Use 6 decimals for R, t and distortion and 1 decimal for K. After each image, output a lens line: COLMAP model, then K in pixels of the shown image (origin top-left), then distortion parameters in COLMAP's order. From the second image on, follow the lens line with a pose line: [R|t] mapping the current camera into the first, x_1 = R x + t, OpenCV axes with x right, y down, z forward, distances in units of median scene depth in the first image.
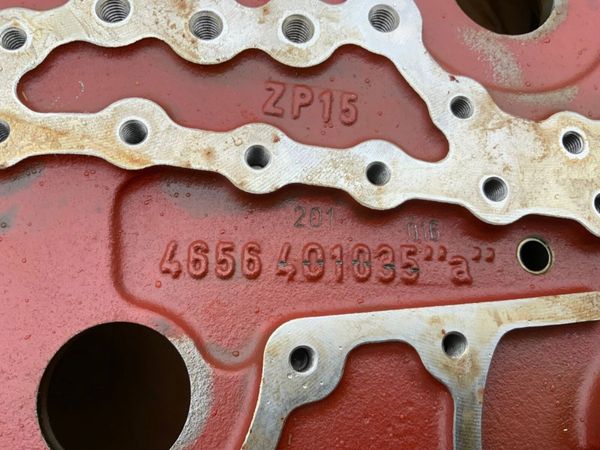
lens RADIAL K [[496.0, 0, 300.0], [0, 496.0, 225.0], [0, 0, 1]] dist [0.118063, -0.242786]
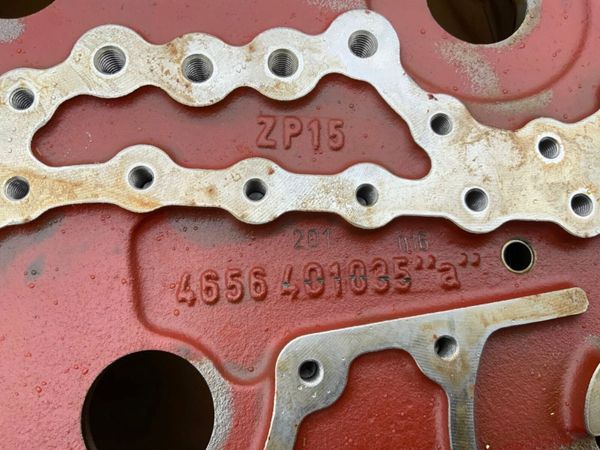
lens RADIAL K [[496.0, 0, 300.0], [0, 496.0, 225.0], [0, 0, 1]] dist [0.118063, -0.242786]
pose [[0.996619, -0.078853, -0.023064, 0.030975], [0.080140, 0.994879, 0.061597, -0.116882], [0.018089, -0.063237, 0.997835, -0.090850]]
